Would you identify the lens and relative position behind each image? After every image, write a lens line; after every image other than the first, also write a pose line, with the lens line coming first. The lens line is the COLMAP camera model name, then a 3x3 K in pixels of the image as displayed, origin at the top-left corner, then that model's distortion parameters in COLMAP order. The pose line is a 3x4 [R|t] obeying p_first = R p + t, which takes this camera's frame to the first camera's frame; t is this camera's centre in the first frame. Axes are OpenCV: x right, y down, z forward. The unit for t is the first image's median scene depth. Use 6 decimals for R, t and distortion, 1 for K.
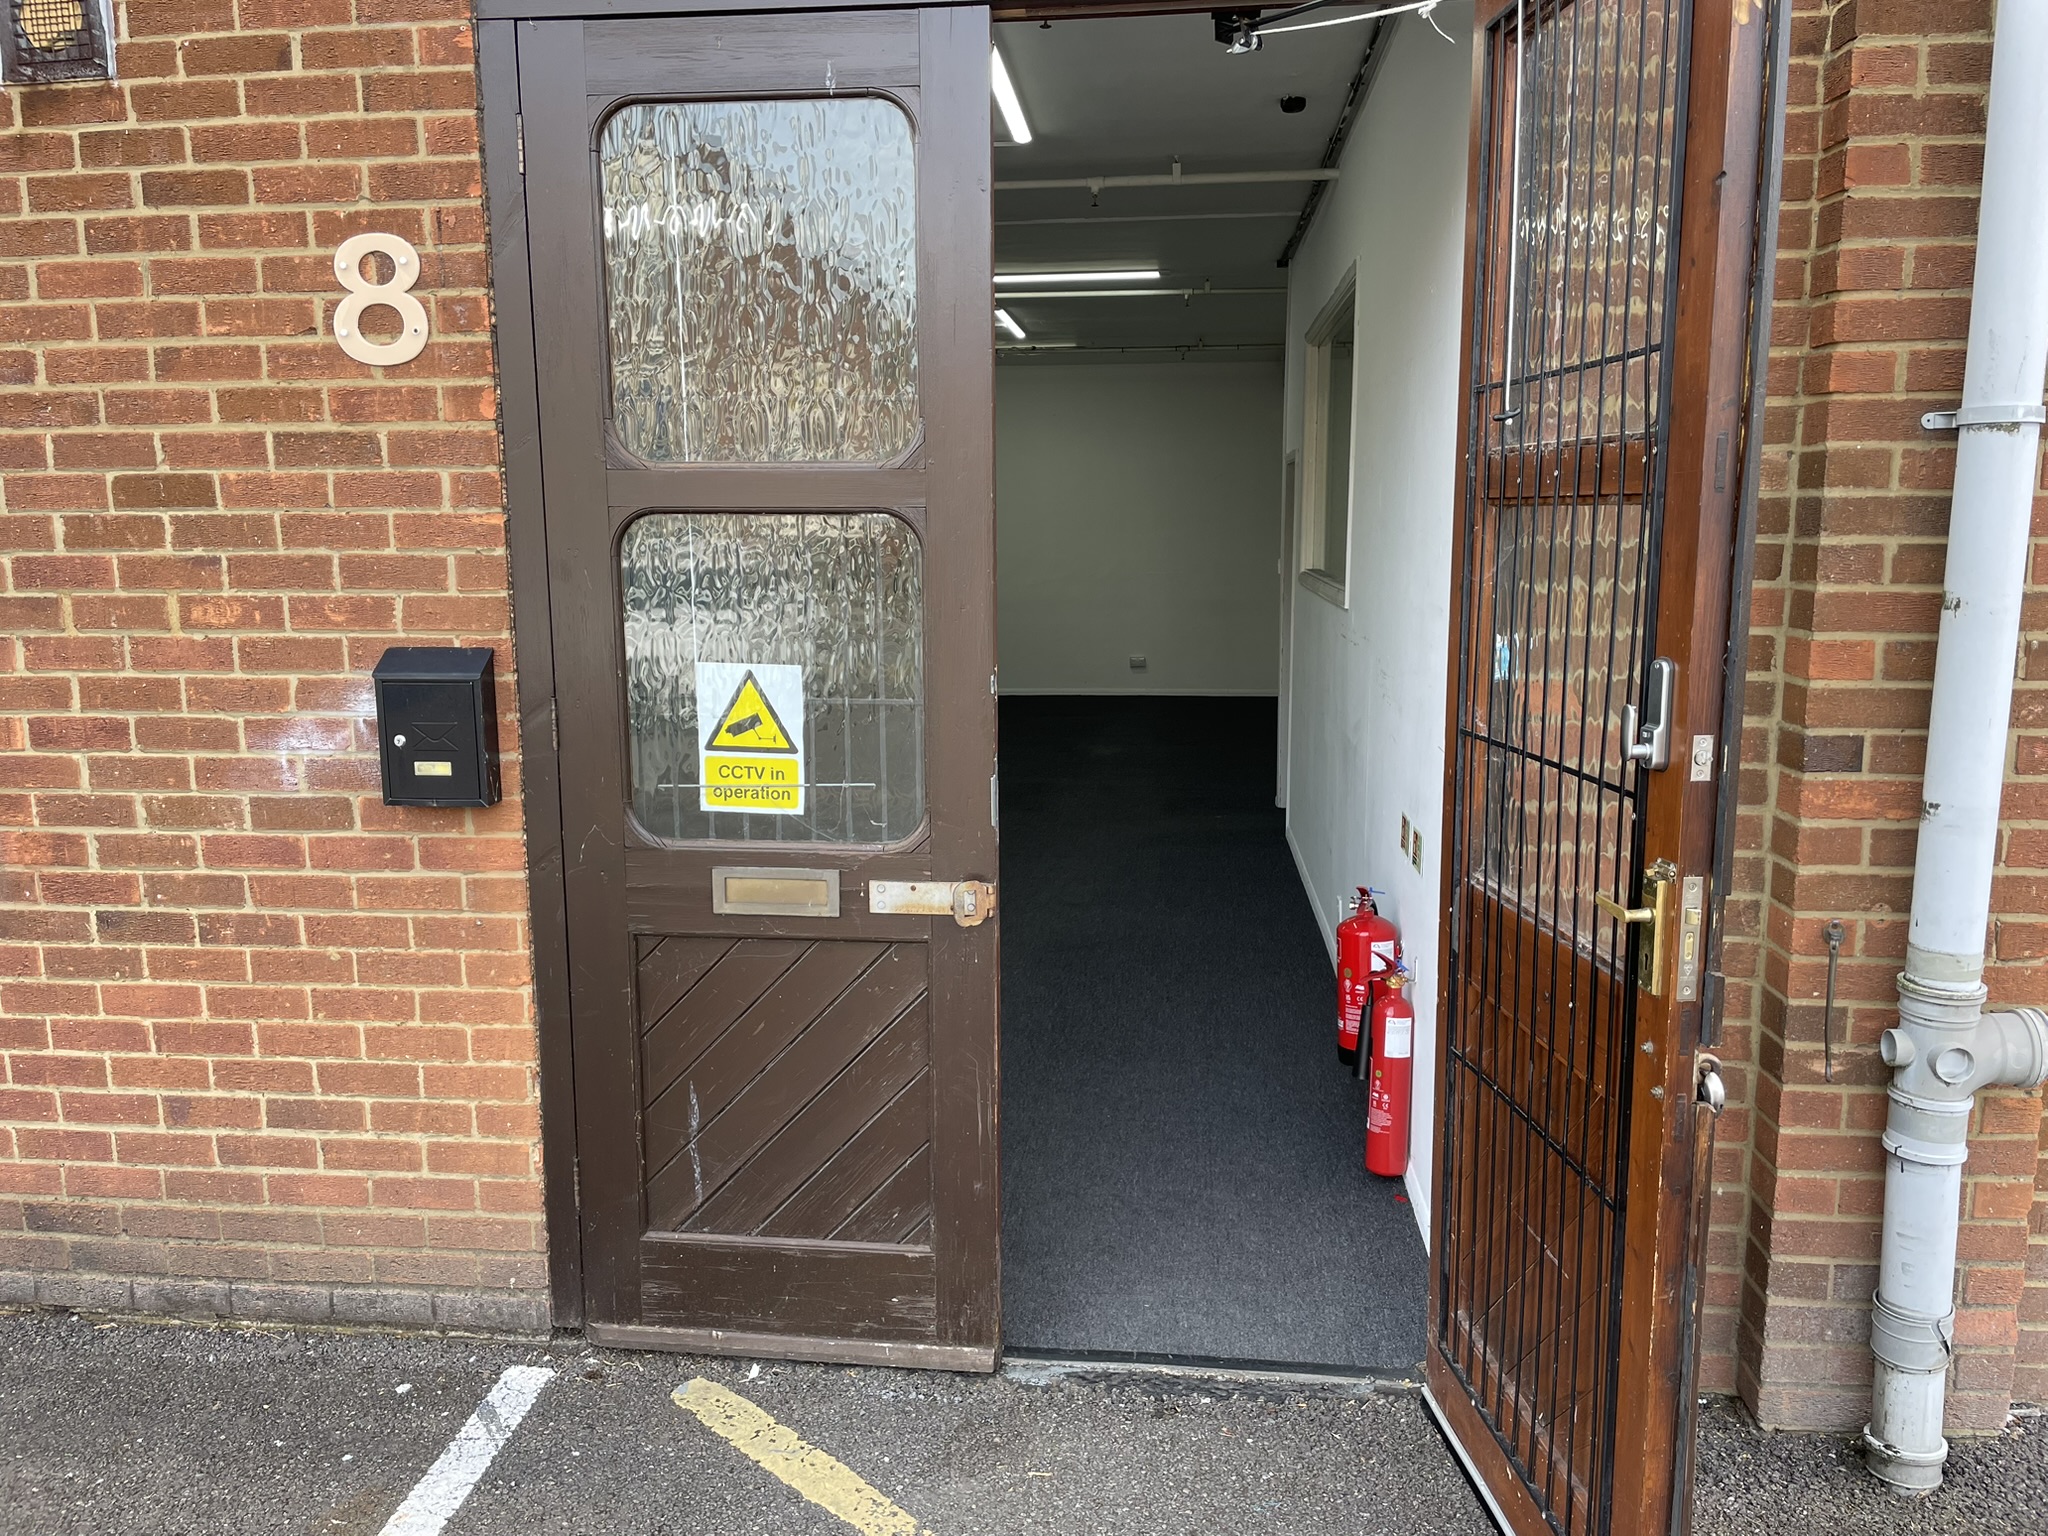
lens RADIAL K [[1557.1, 0, 1026.8], [0, 1557.1, 766.3], [0, 0, 1]] dist [-0.013665, -0.003122]
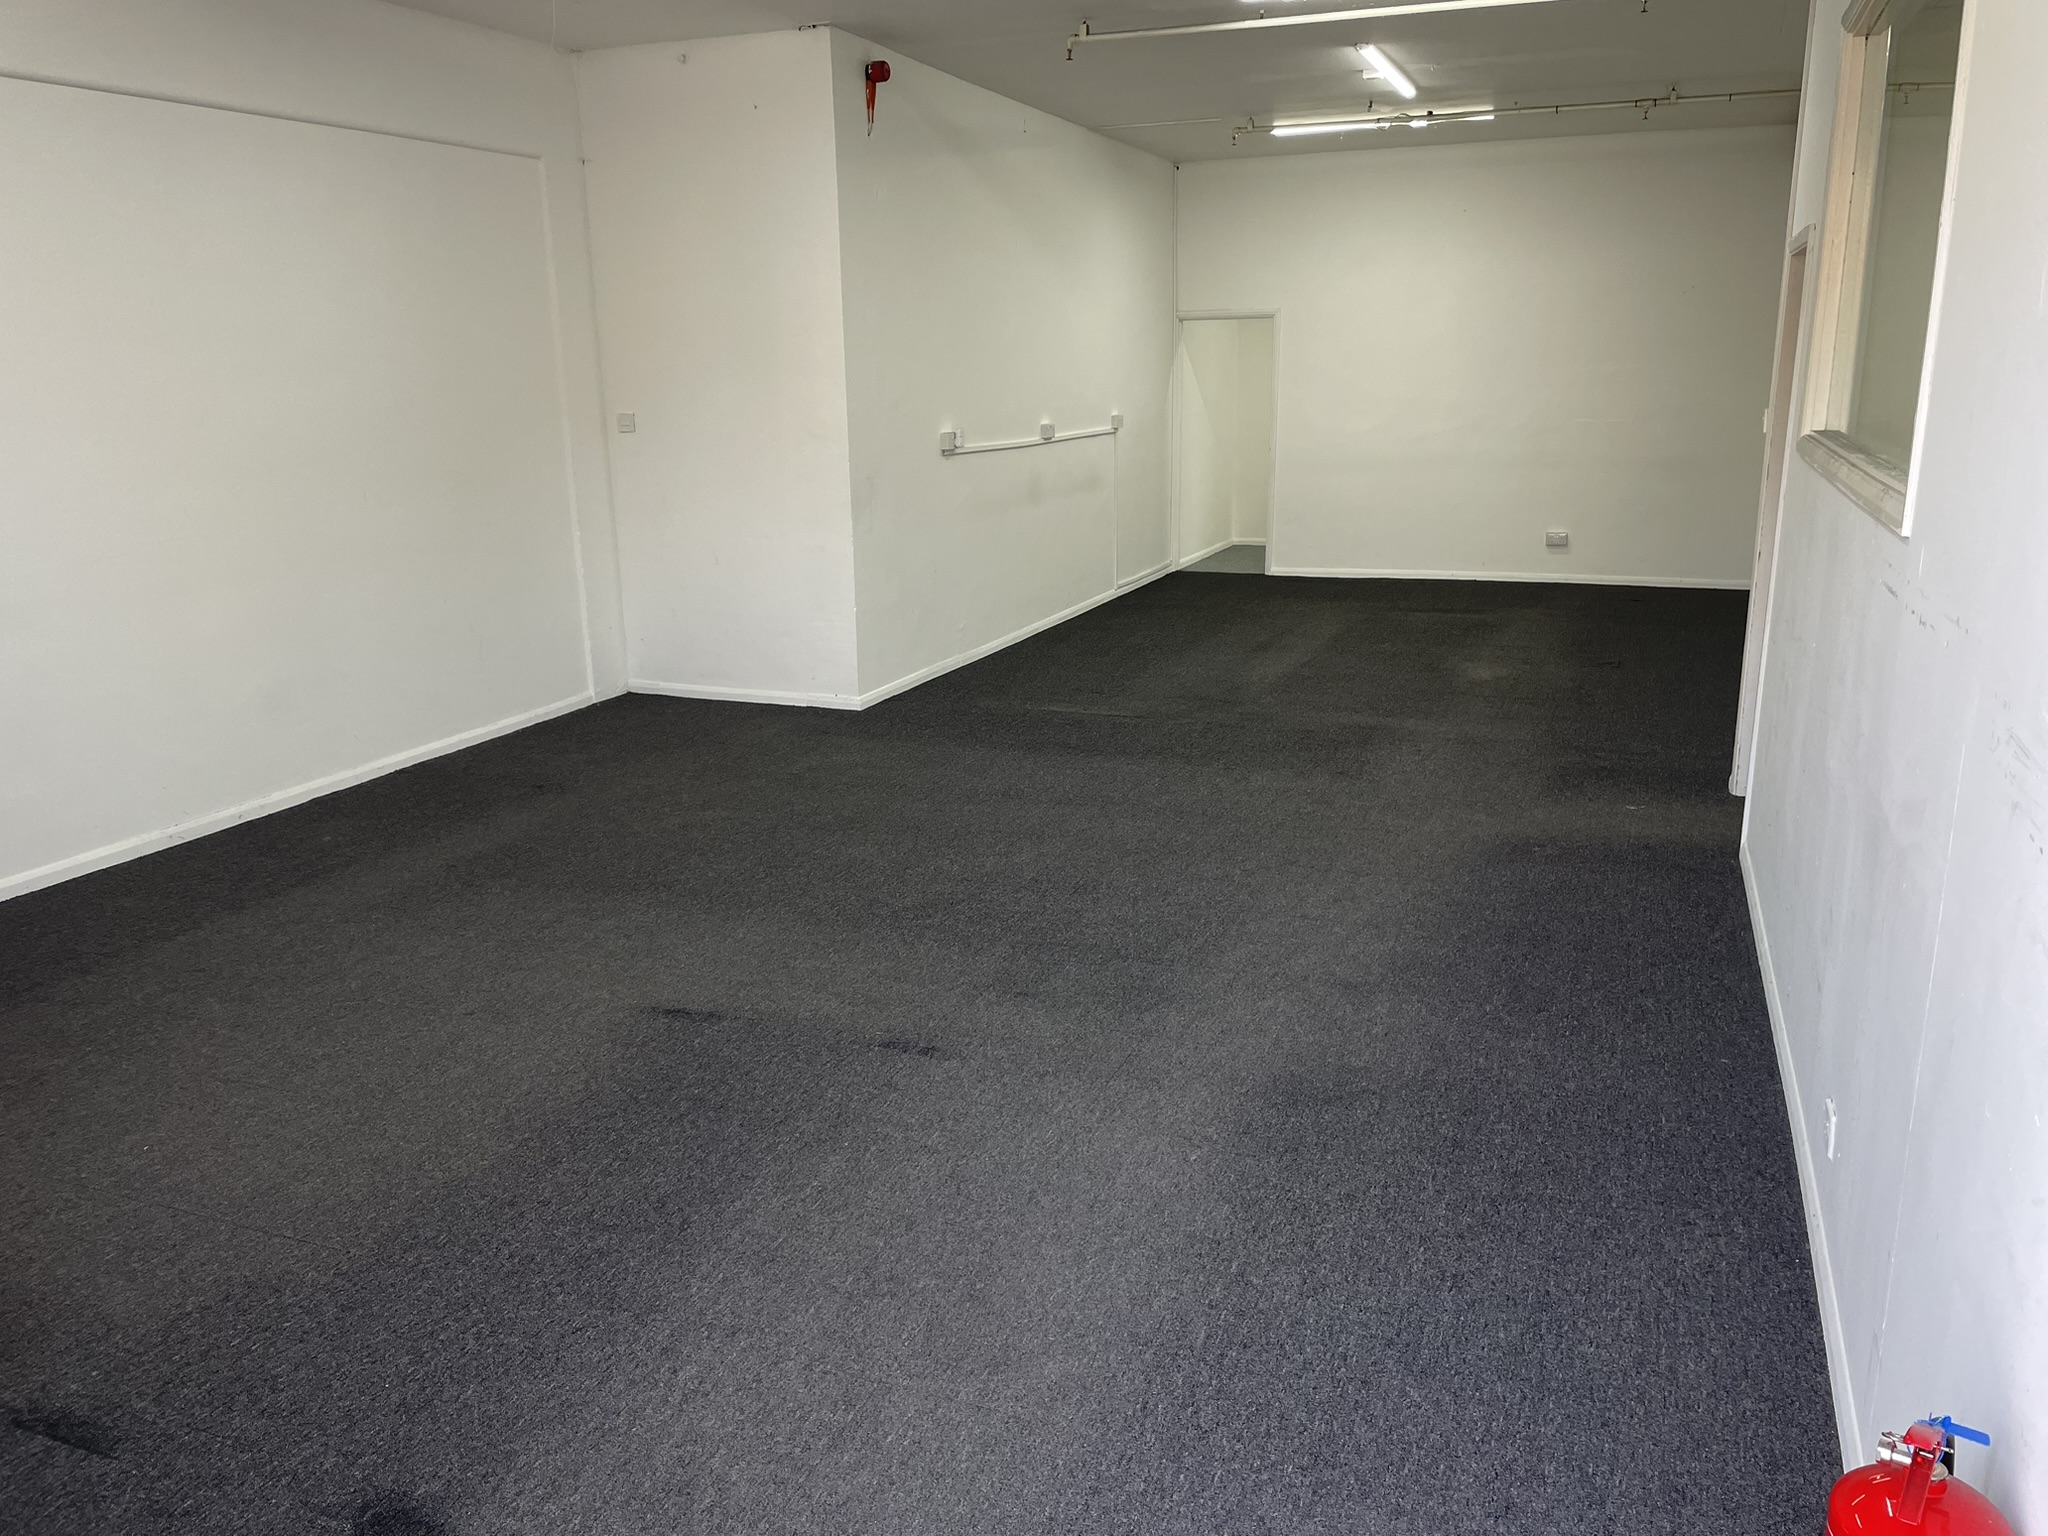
lens RADIAL K [[1557.1, 0, 1017.1], [0, 1557.1, 769.9], [0, 0, 1]] dist [-0.013665, -0.003122]
pose [[0.960226, 0.063243, -0.271967, 0.056760], [-0.034634, 0.993467, 0.108736, -0.050652], [0.277067, -0.094992, 0.956143, 0.335005]]
